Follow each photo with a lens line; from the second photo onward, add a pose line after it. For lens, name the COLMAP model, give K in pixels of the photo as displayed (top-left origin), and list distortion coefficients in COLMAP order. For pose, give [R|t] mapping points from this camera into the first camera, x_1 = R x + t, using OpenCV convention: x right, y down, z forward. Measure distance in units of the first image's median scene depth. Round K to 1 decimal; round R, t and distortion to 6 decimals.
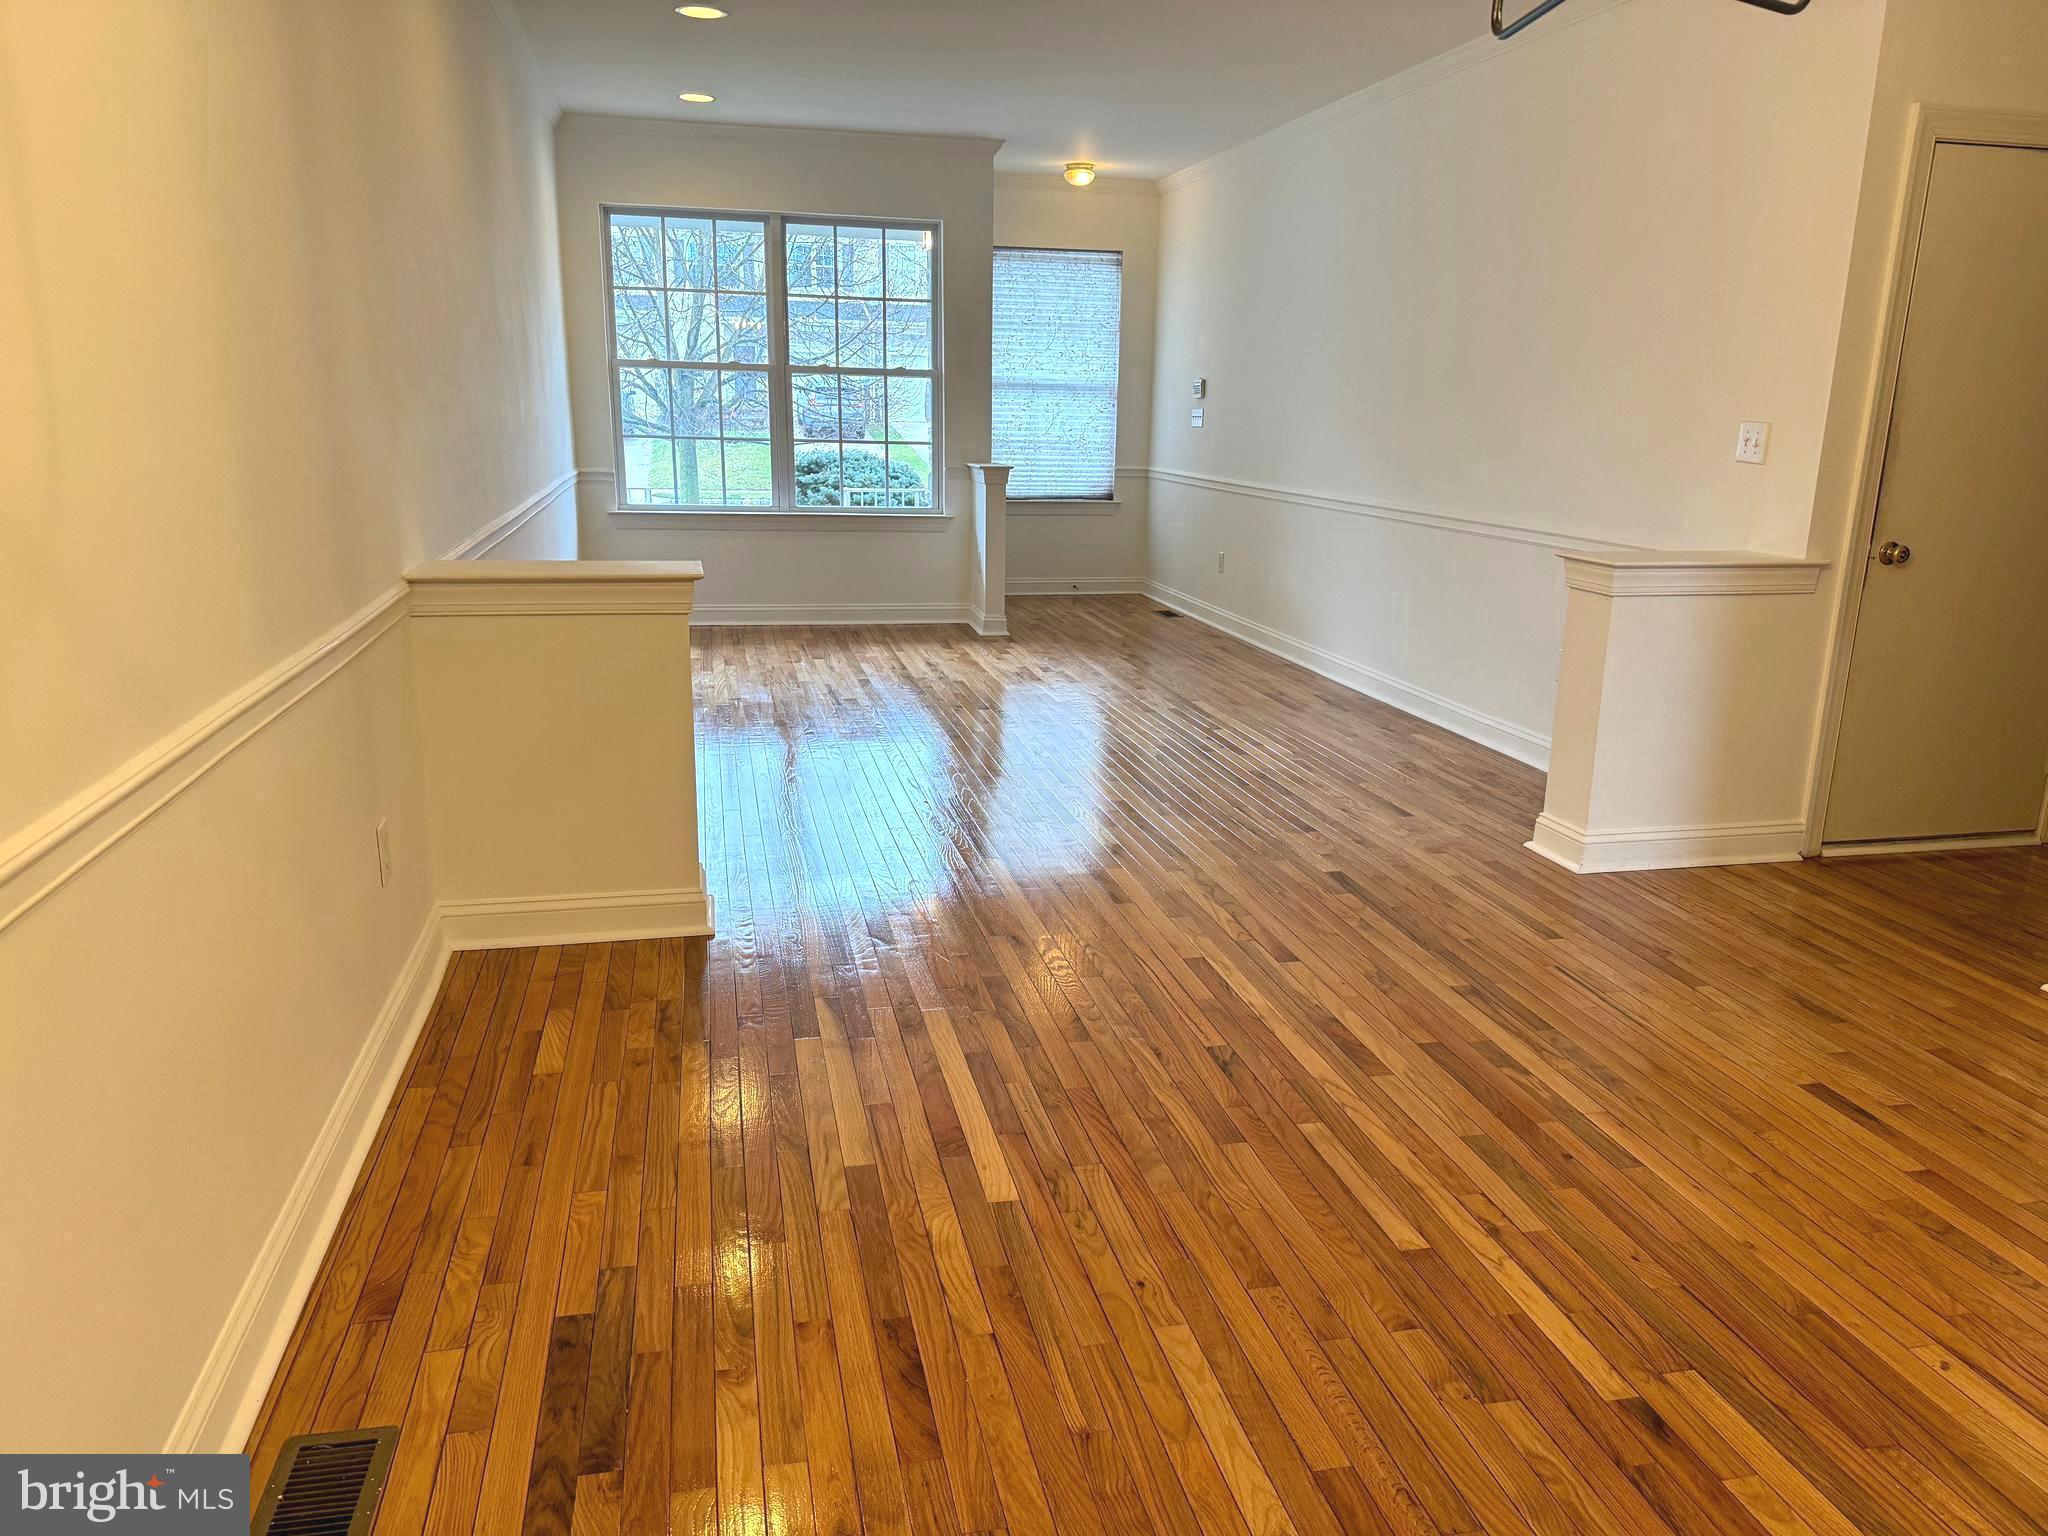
lens RADIAL K [[1429.8, 0, 1020.6], [0, 1429.8, 770.6], [0, 0, 1]] dist [0.057803, -0.068703]
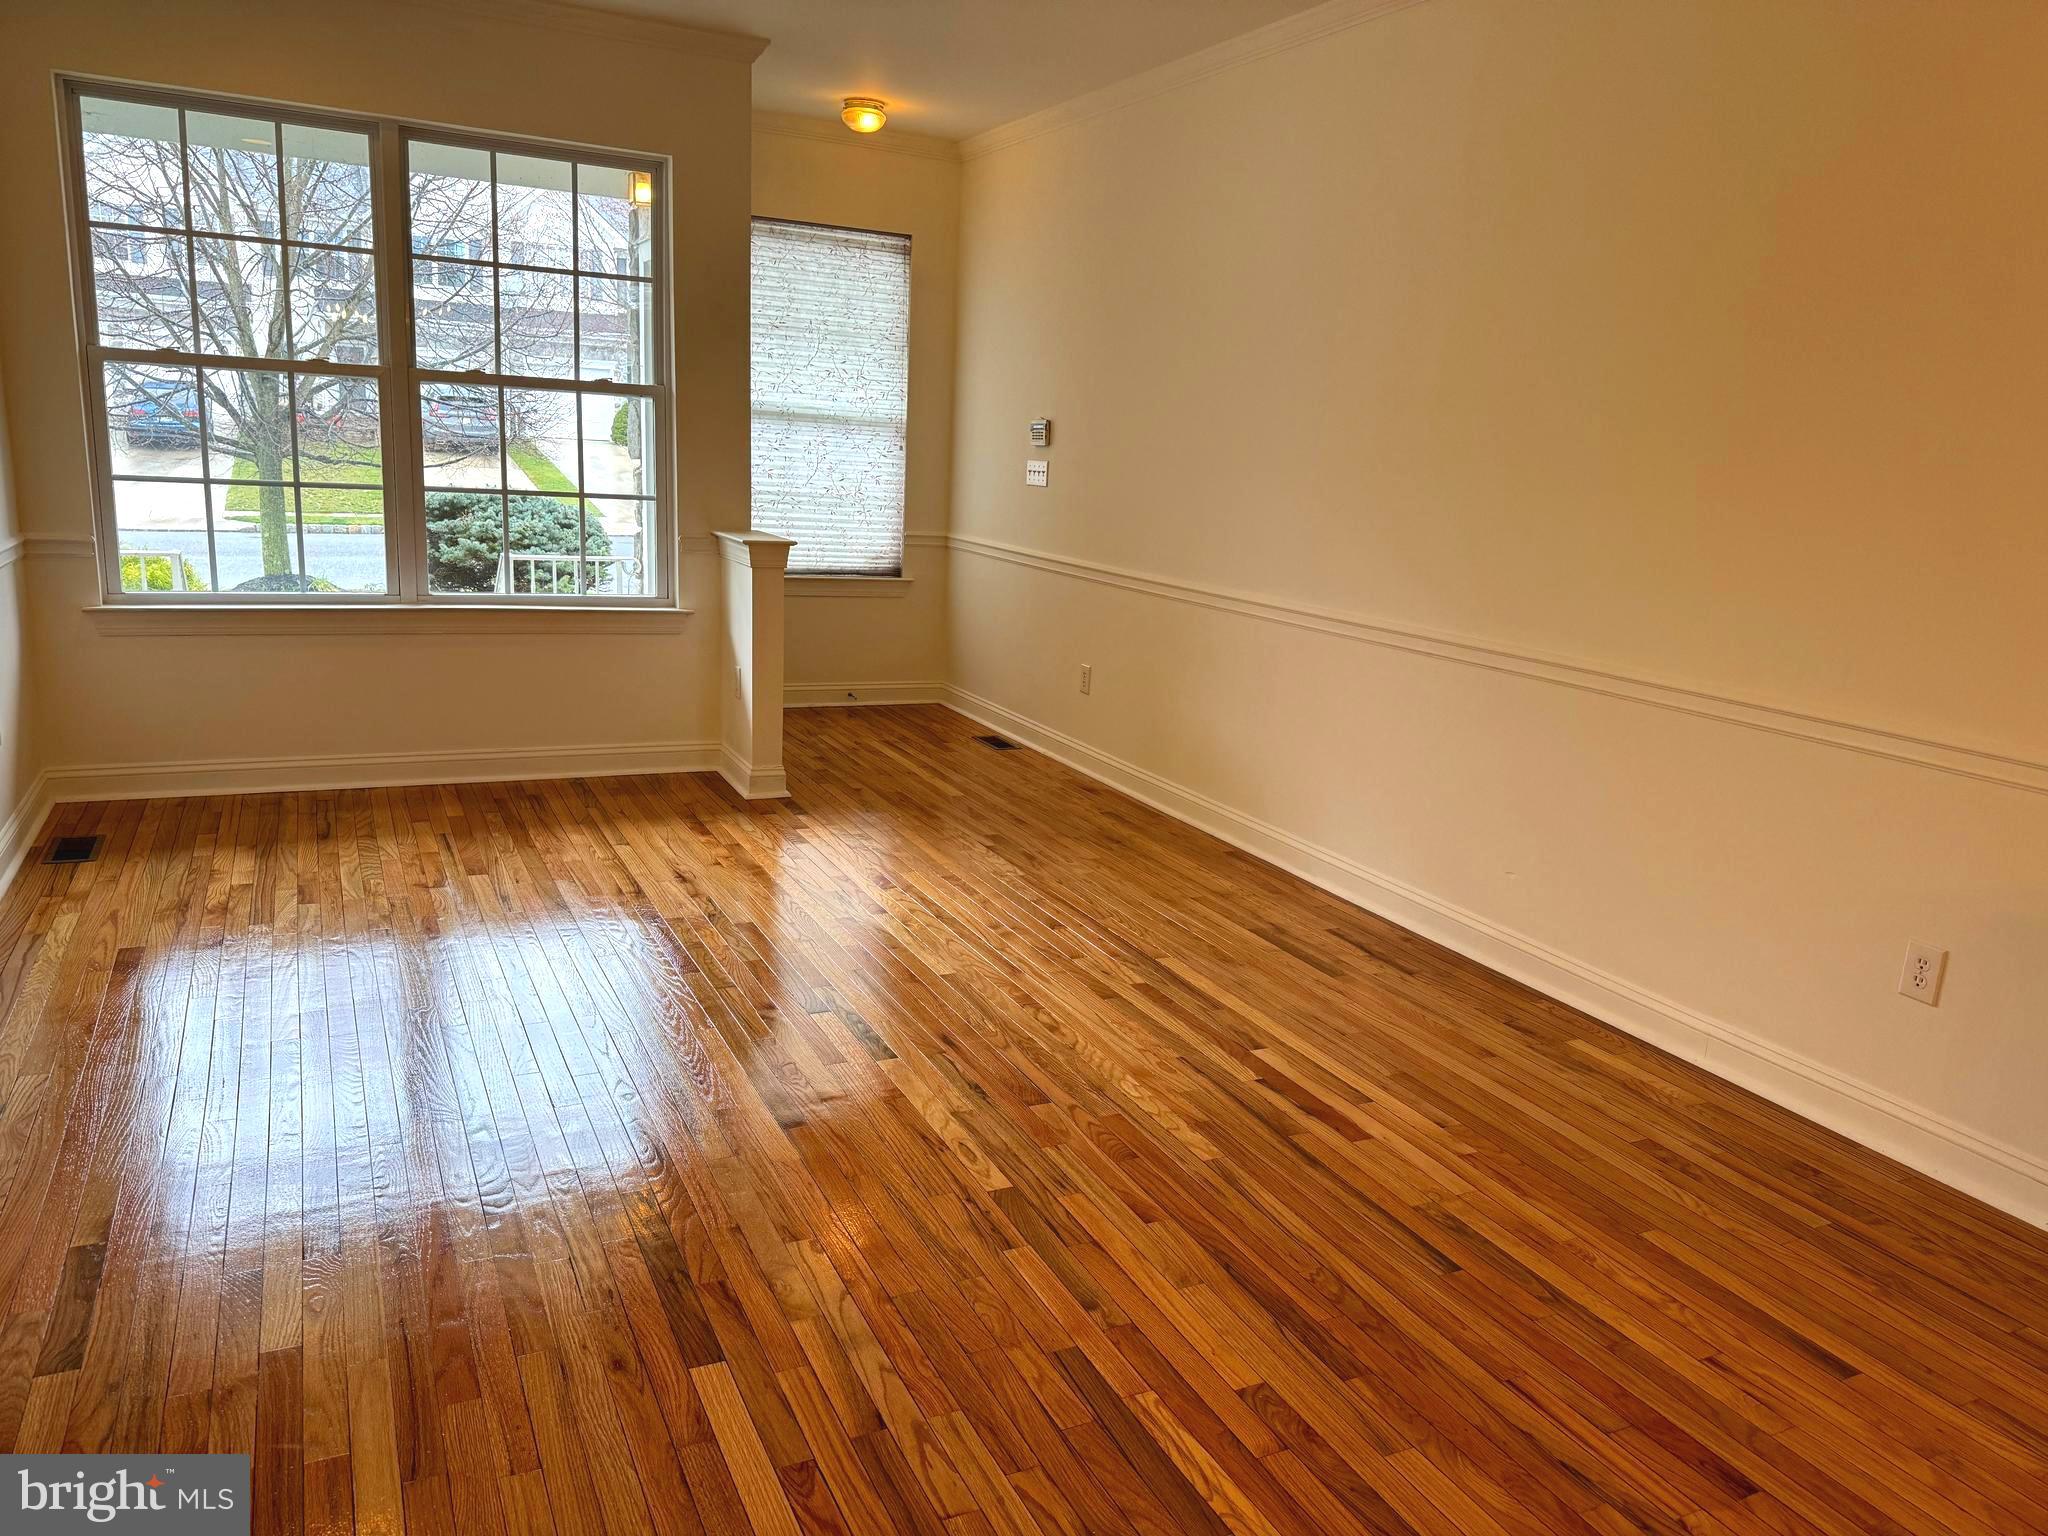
lens RADIAL K [[1429.8, 0, 1034.7], [0, 1429.8, 763.3], [0, 0, 1]] dist [0.057803, -0.068703]
pose [[0.969390, -0.018176, 0.244852, -0.058302], [0.023645, 0.999532, -0.019416, -0.093988], [-0.244385, 0.024612, 0.969366, 0.337982]]
